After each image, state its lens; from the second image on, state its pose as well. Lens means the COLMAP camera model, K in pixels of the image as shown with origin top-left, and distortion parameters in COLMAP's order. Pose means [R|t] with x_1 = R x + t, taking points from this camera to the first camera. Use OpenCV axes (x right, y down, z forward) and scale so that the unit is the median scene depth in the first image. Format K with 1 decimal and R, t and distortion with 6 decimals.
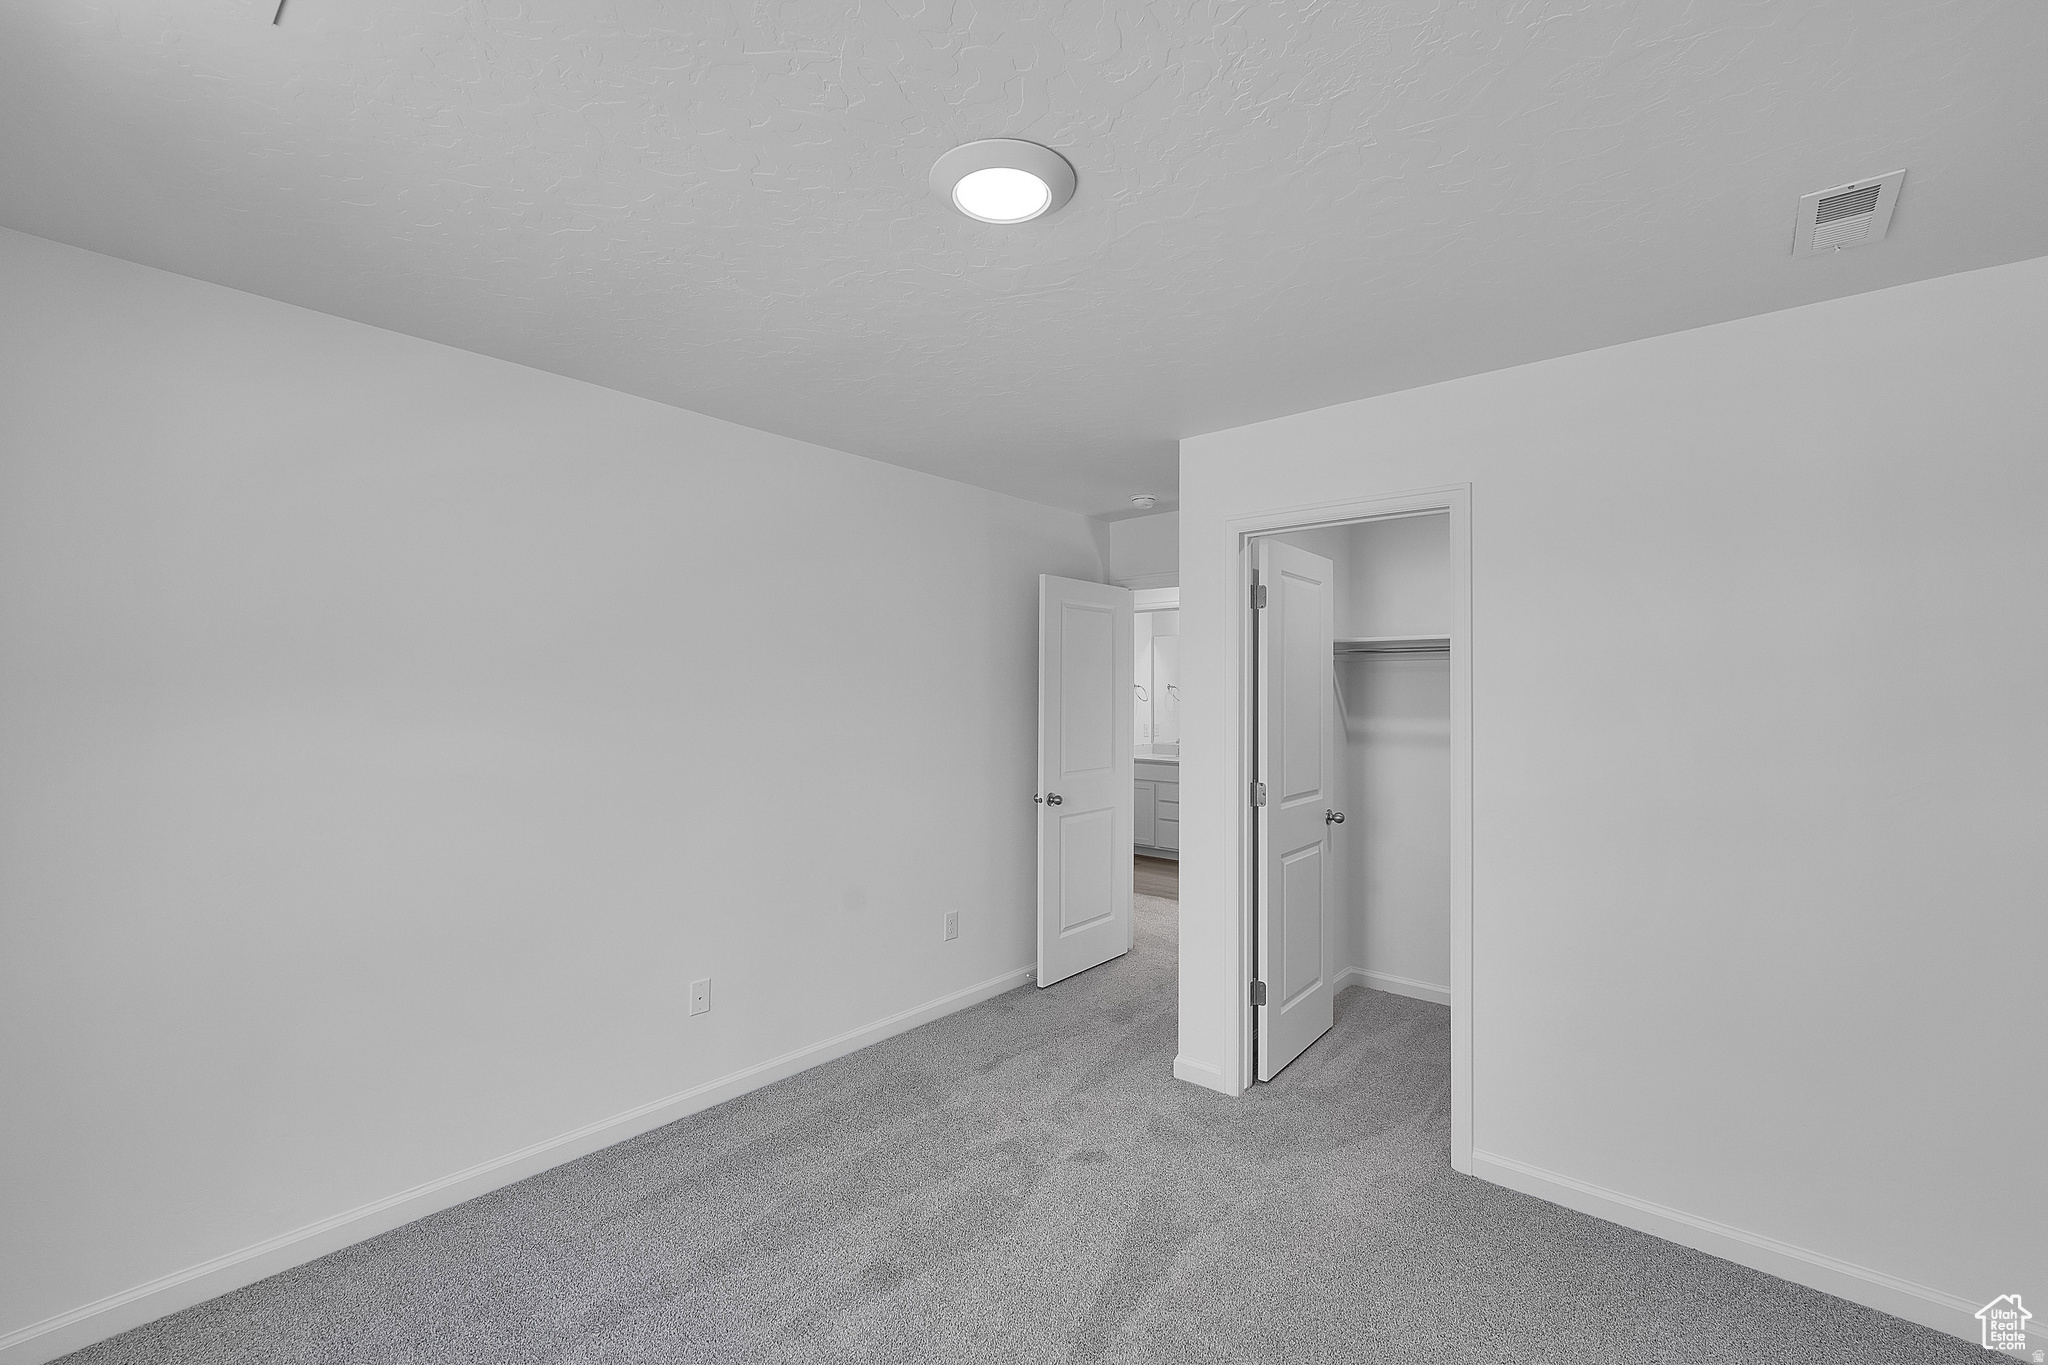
lens RADIAL K [[855.9, 0, 1021.8], [0, 855.9, 686.0], [0, 0, 1]] dist [-0.014491, -0.000263]
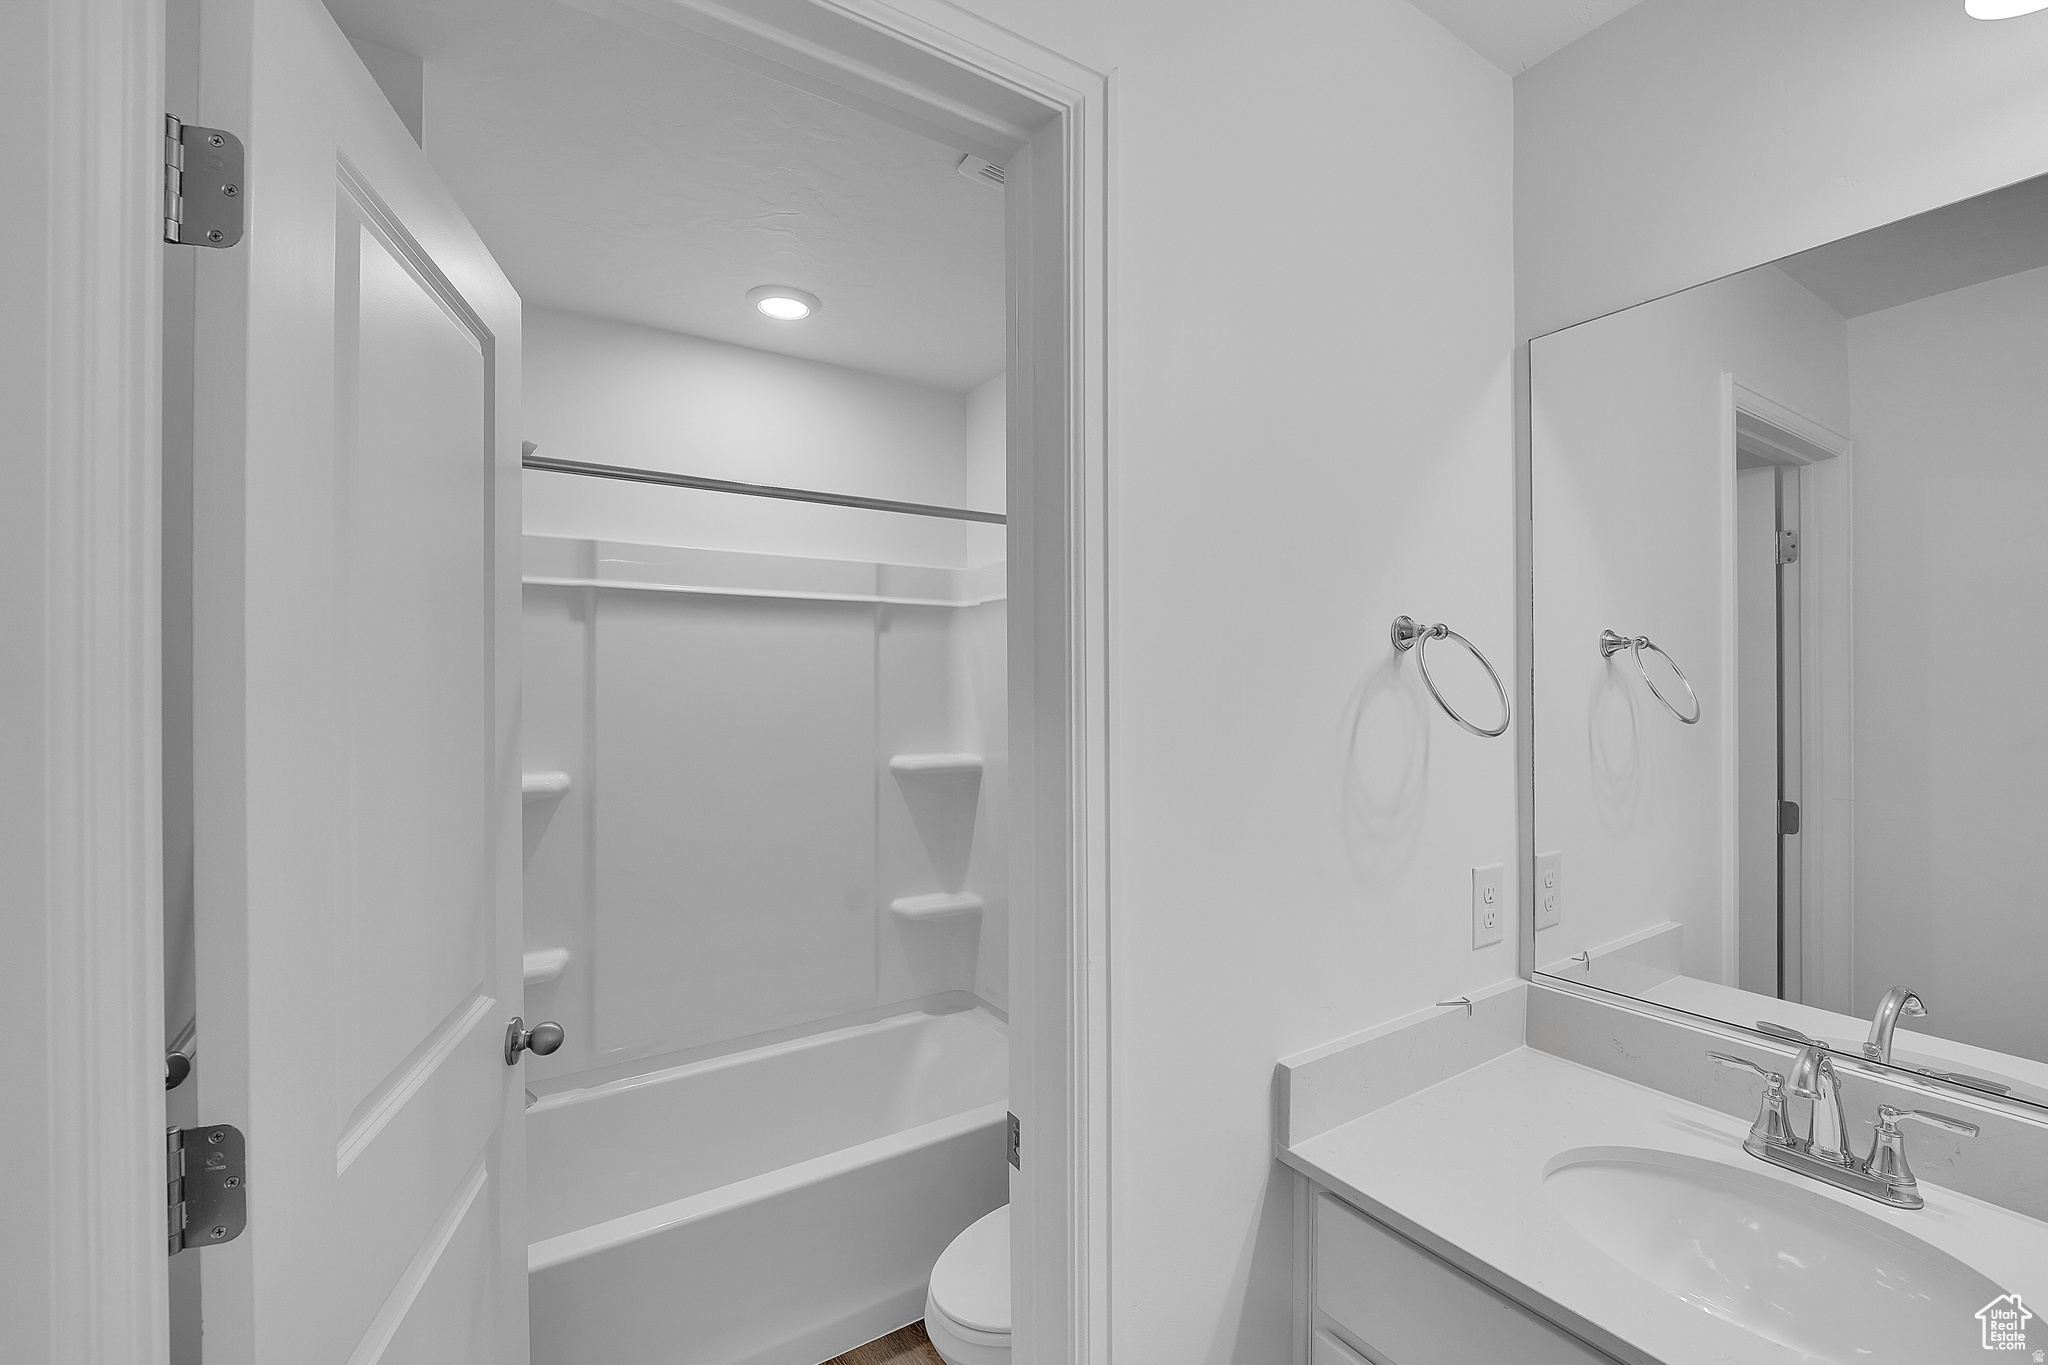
lens RADIAL K [[855.9, 0, 1026.3], [0, 855.9, 680.5], [0, 0, 1]] dist [-0.014491, -0.000263]
pose [[0.952922, -0.015762, -0.302806, 0.109763], [0.016970, 0.999855, 0.001361, 0.006157], [0.302741, -0.006435, 0.953051, 0.808188]]
